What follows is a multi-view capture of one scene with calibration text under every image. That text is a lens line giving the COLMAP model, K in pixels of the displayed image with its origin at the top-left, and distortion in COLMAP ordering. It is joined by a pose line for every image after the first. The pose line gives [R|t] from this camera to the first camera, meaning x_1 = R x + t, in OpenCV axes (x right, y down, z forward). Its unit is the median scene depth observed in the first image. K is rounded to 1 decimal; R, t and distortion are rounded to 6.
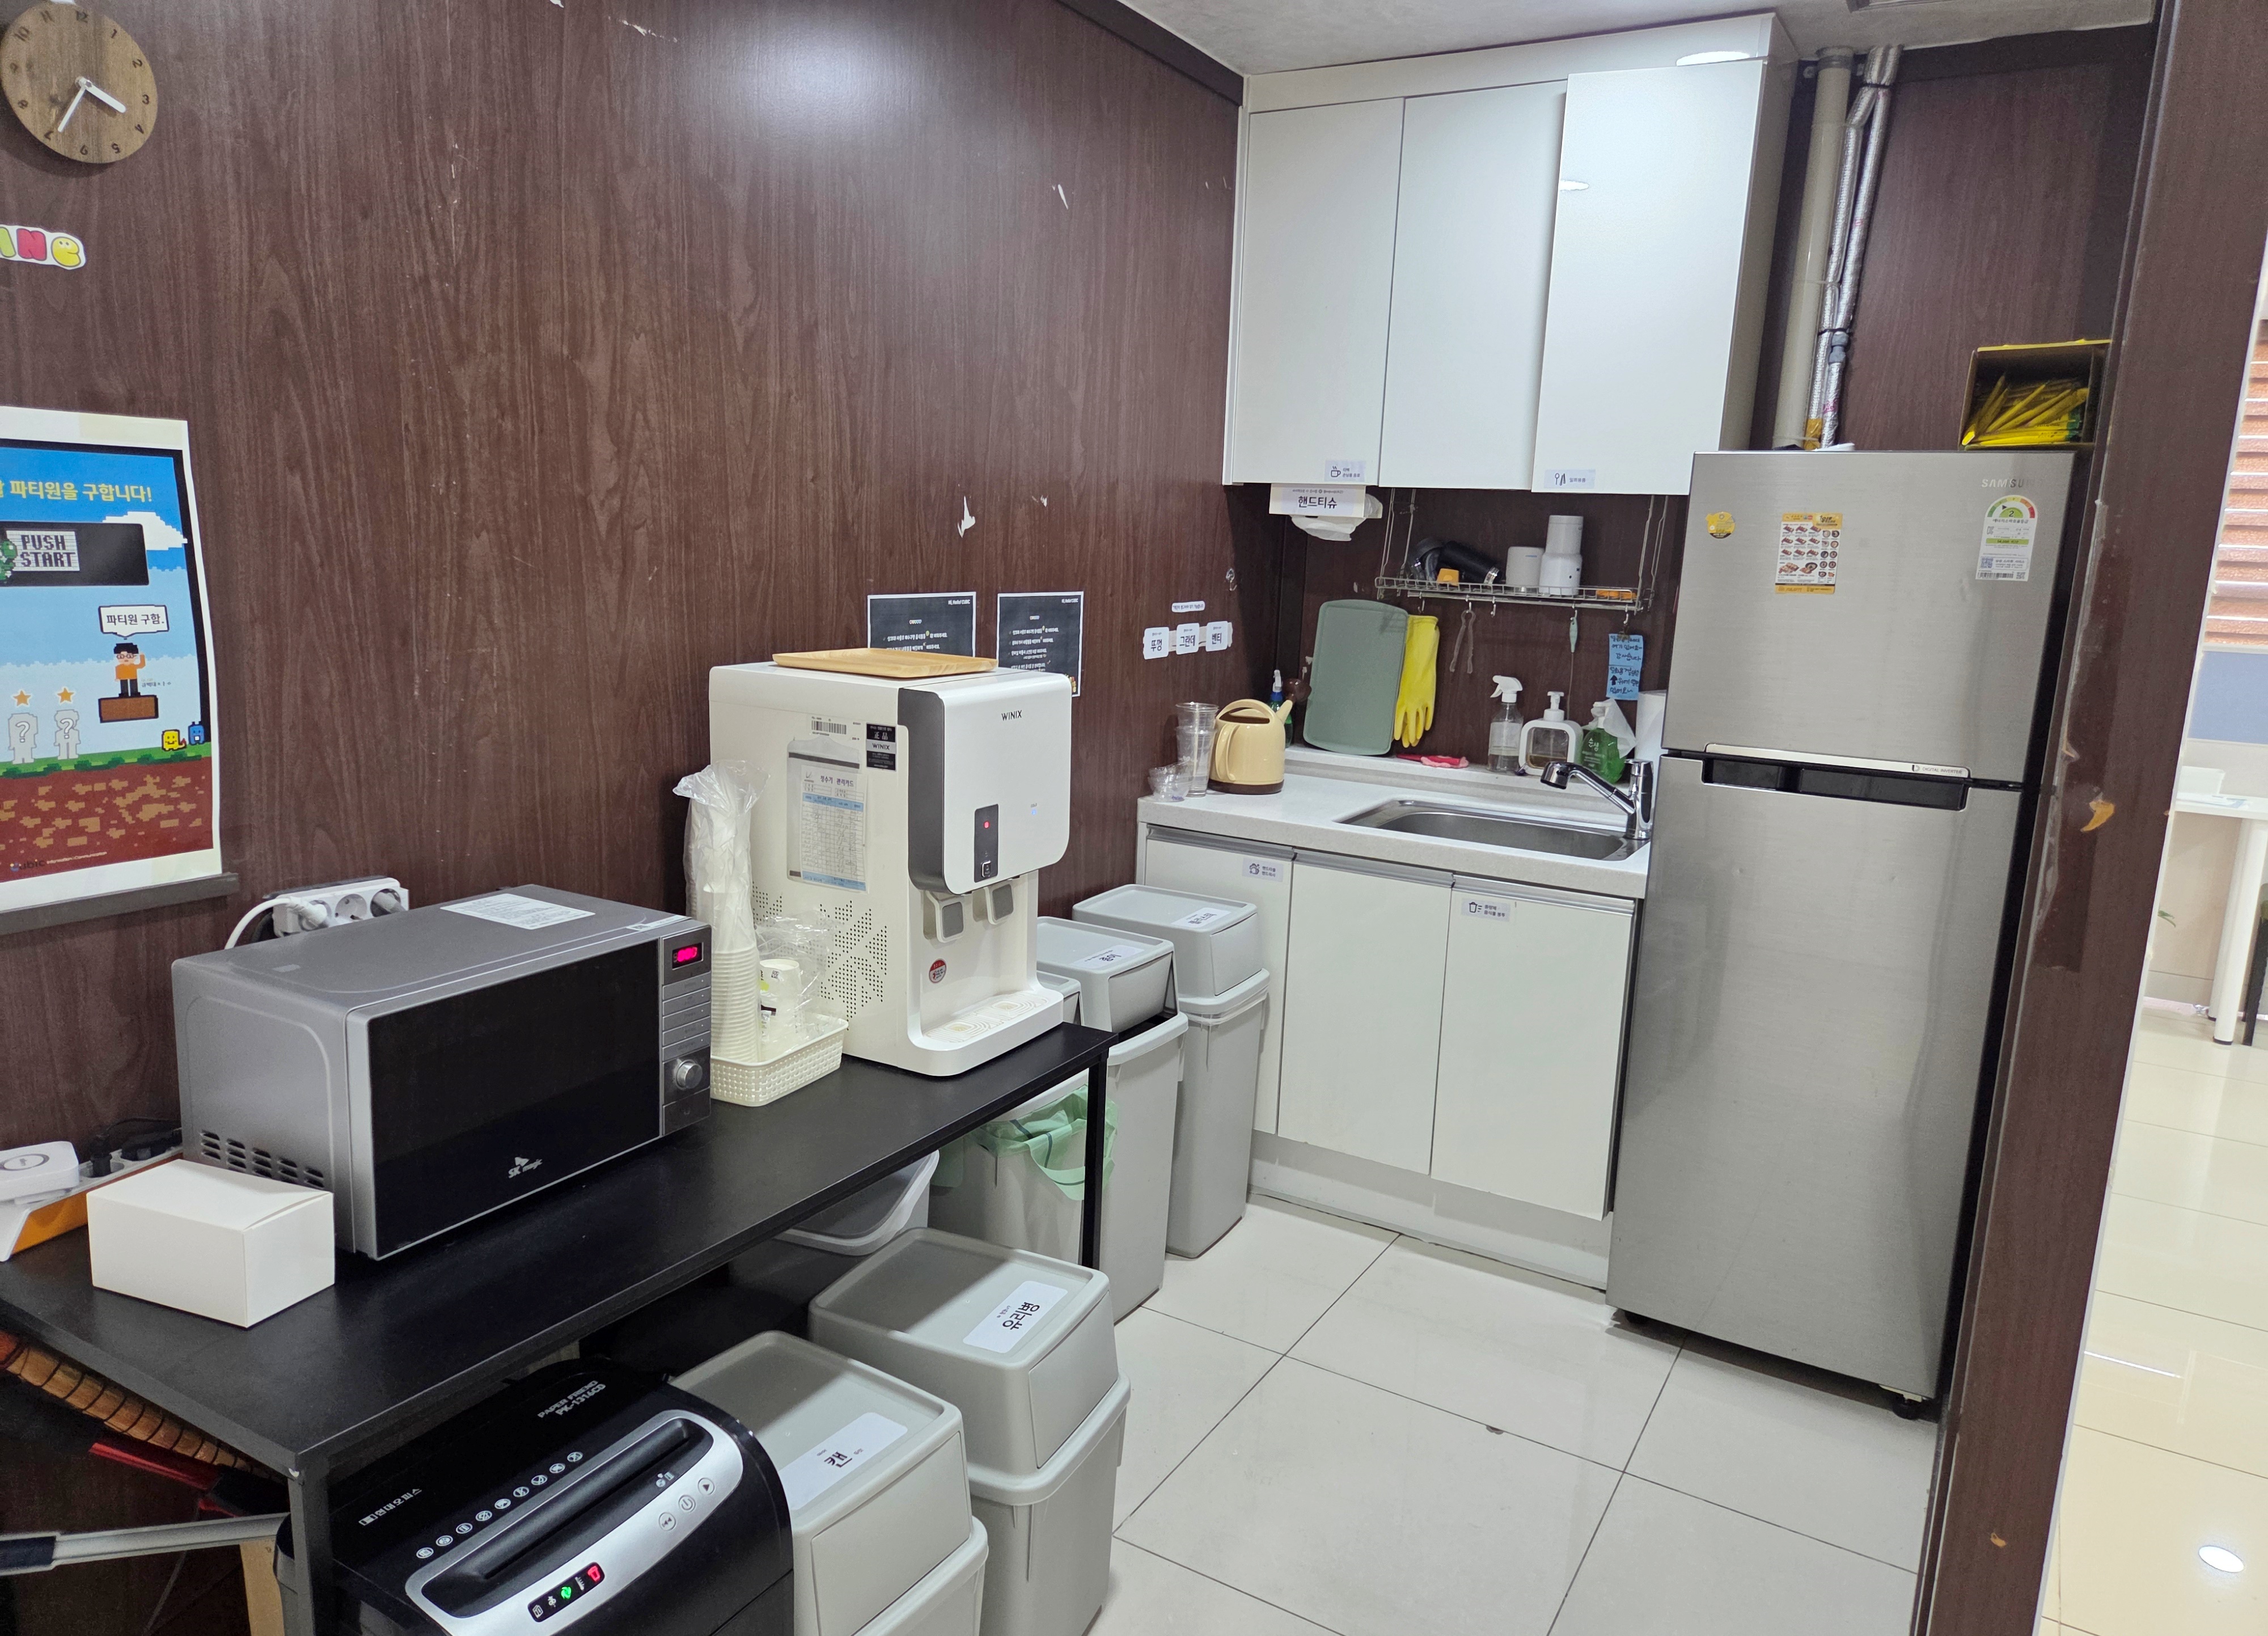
lens RADIAL K [[1500.8, 0, 1141.3], [0, 1500.8, 821.2], [0, 0, 1]] dist [0.078228, -0.066999]
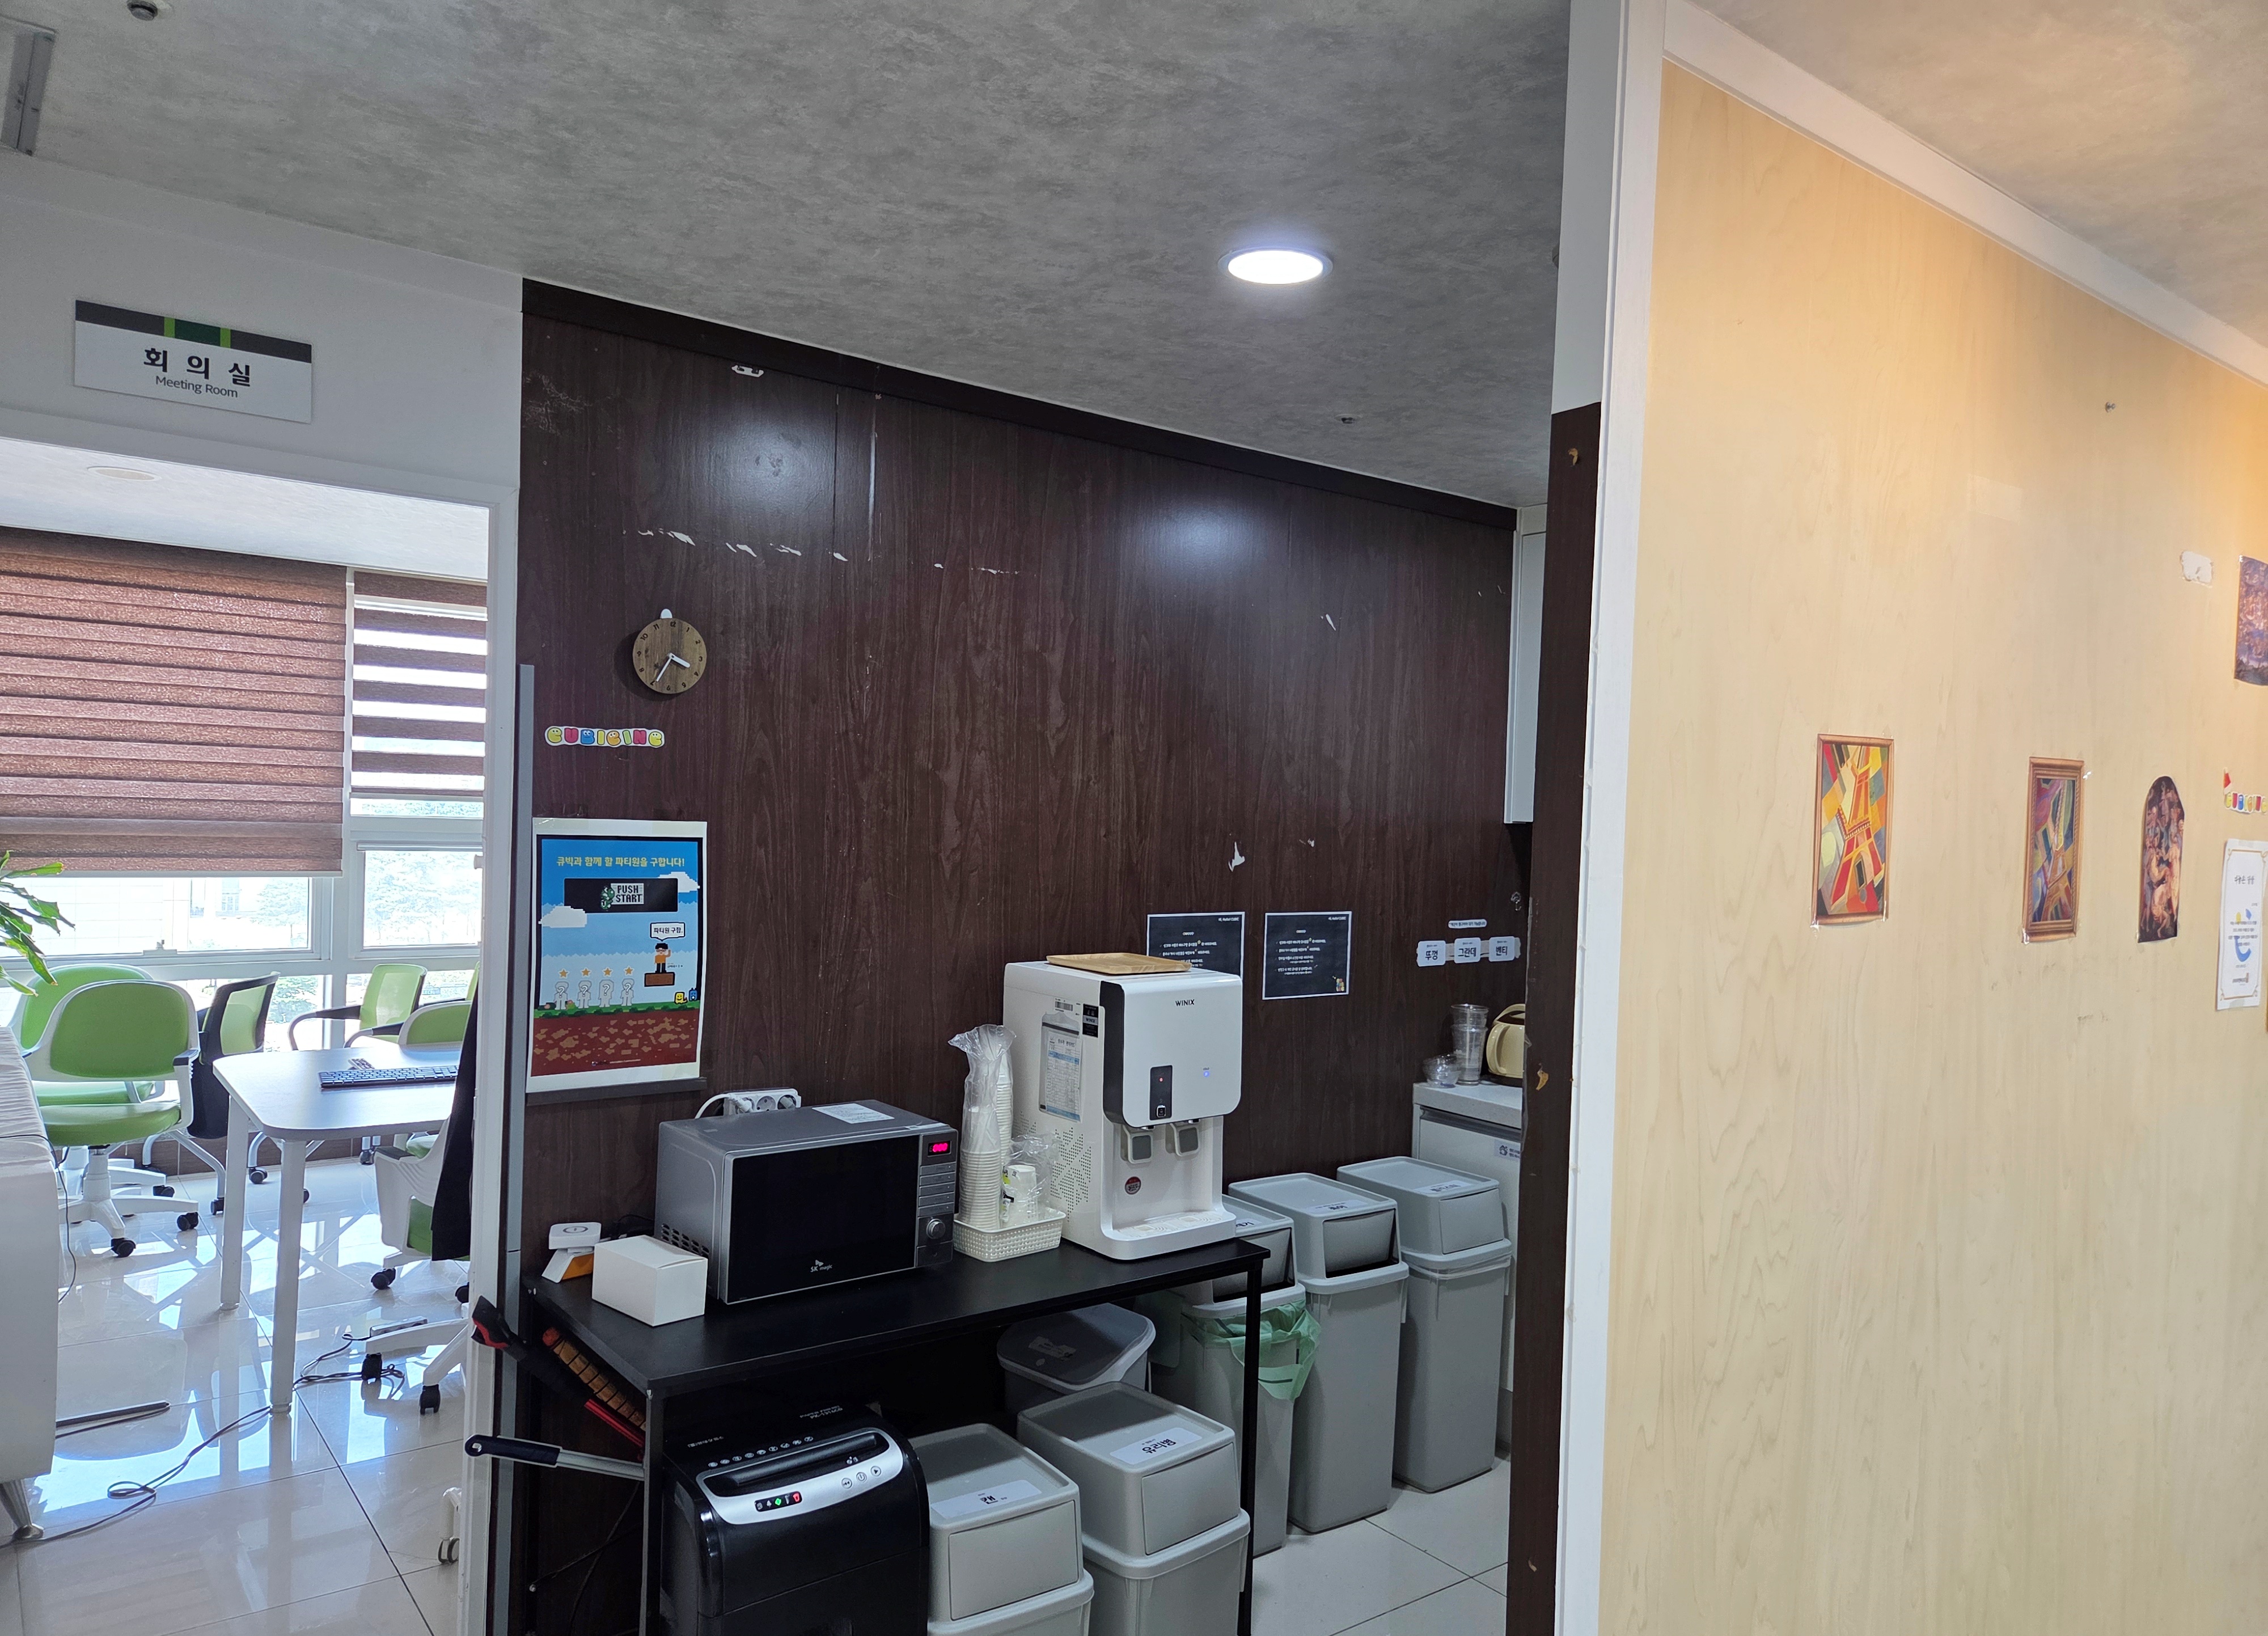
lens RADIAL K [[1499.7, 0, 1128.0], [0, 1499.7, 849.9], [0, 0, 1]] dist [0.071667, -0.064897]
pose [[0.926954, 0.000350, -0.375175, 0.424713], [-0.067227, 0.983969, -0.165183, 0.027097], [0.369103, 0.178339, 0.912117, -0.364727]]
